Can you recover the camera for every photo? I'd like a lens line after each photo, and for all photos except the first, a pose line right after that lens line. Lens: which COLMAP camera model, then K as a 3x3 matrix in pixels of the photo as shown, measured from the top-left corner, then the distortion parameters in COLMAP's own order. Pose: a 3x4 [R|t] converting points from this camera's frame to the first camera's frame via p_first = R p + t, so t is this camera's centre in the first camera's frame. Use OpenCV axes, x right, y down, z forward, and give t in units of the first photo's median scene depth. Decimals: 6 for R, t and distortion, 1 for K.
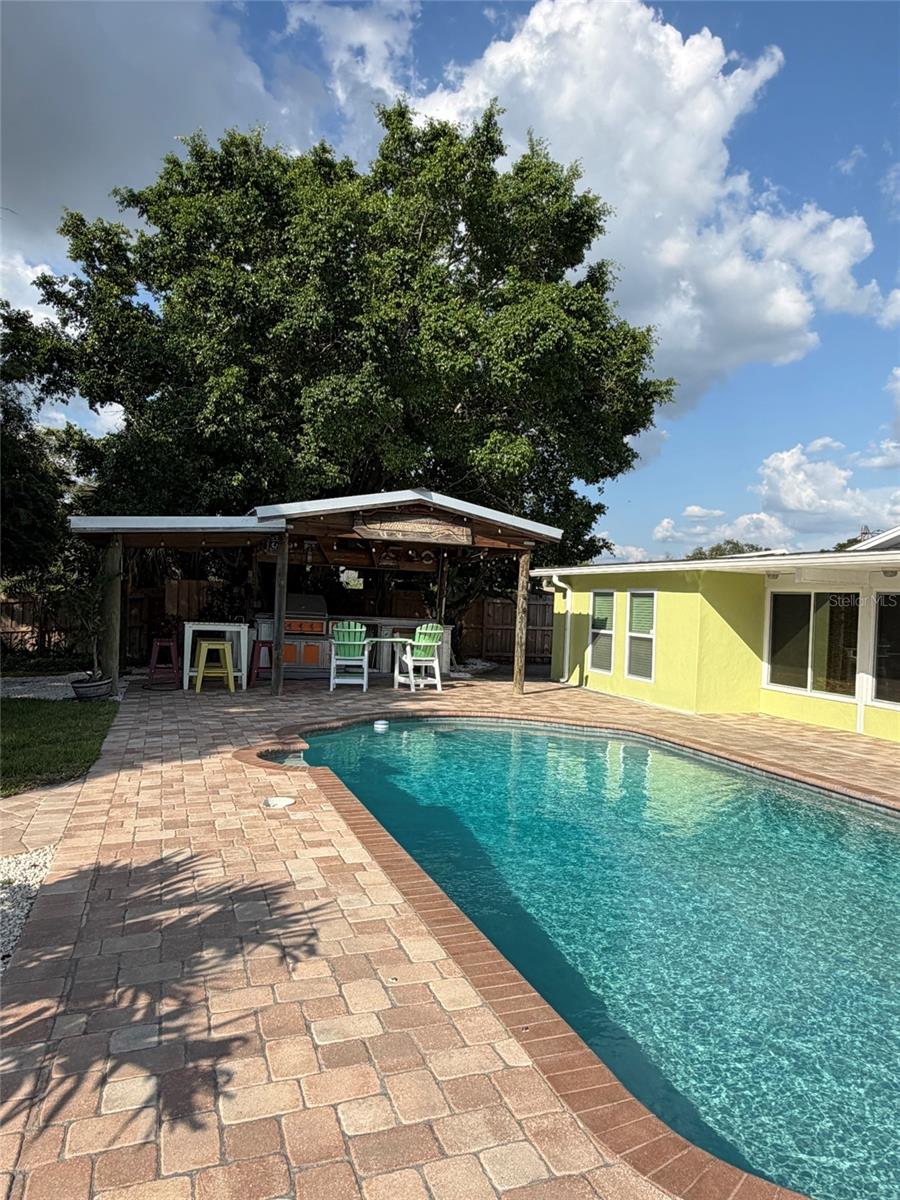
lens RADIAL K [[824.9, 0, 452.7], [0, 824.9, 604.6], [0, 0, 1]] dist [-0.003368, 0.000517]
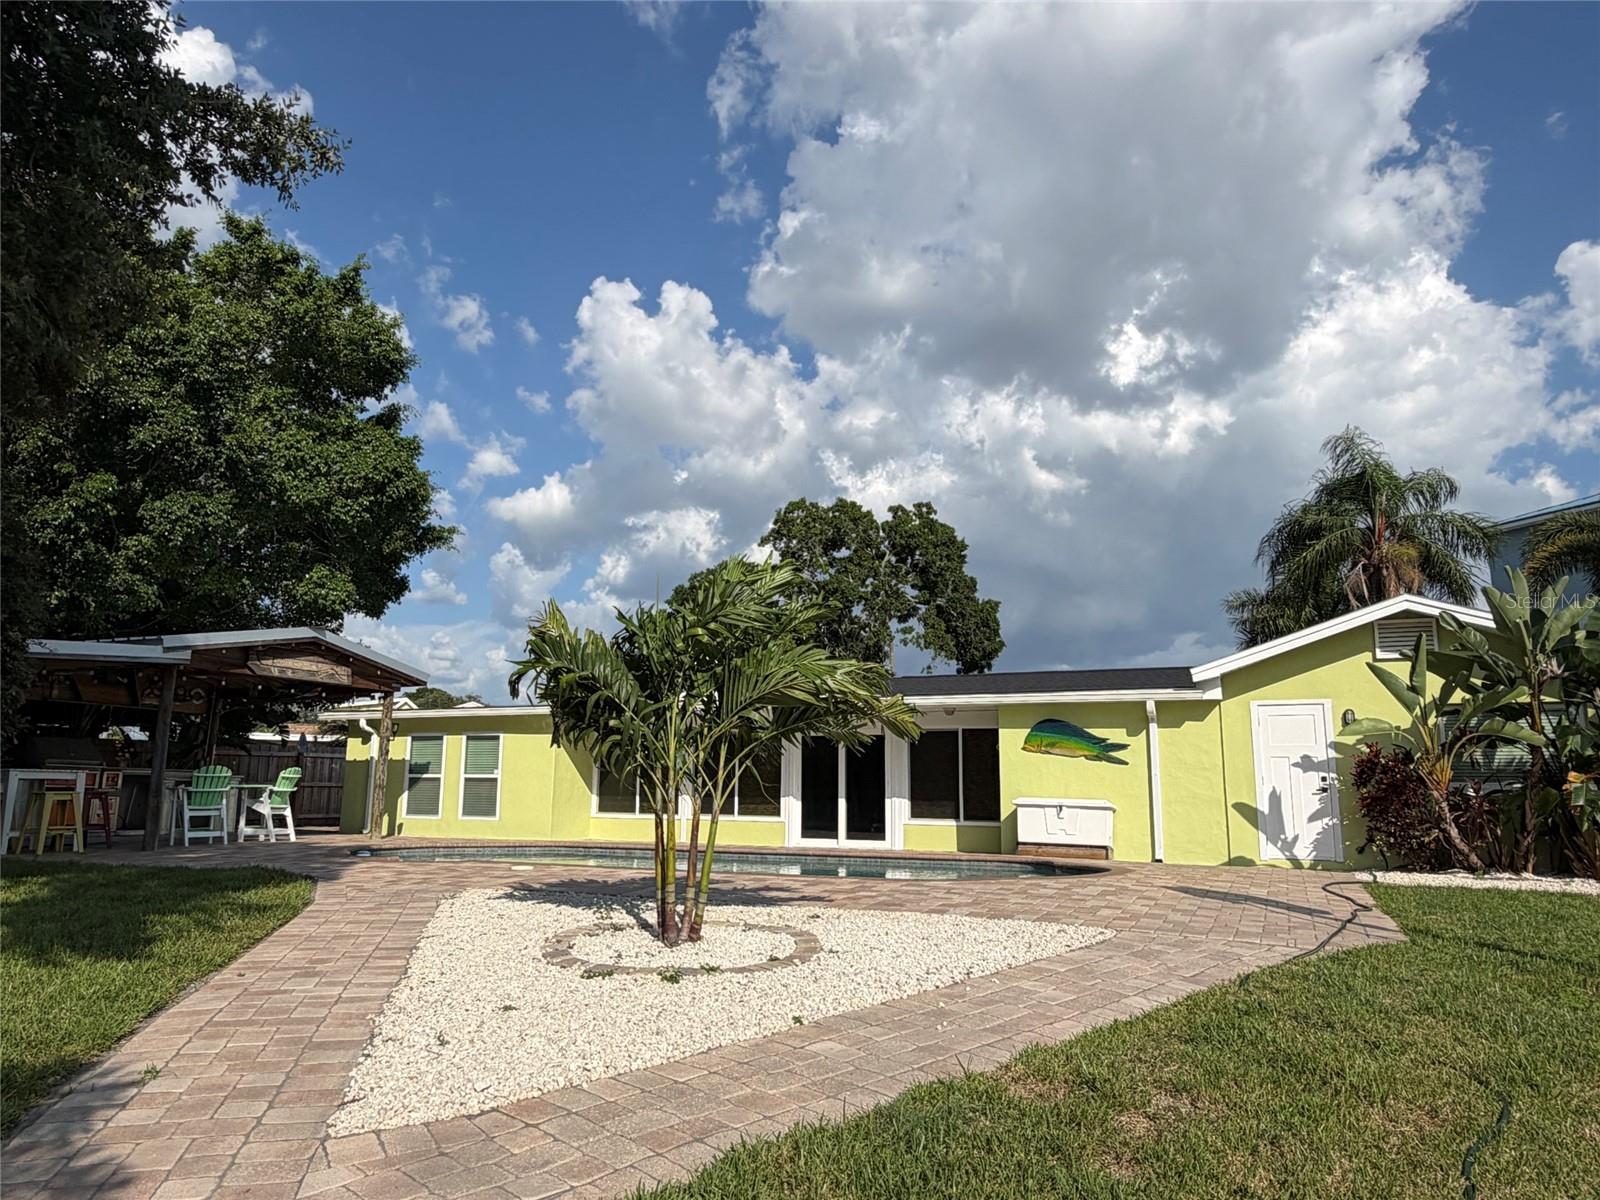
lens RADIAL K [[1099.9, 0, 800.0], [0, 1099.9, 600.0], [0, 0, 1]] dist [-0.003368, 0.000517]
pose [[0.683688, 0.091403, 0.724028, -0.542809], [0.023444, 0.988862, -0.146974, 0.031292], [-0.729398, 0.117458, 0.673930, -0.278754]]
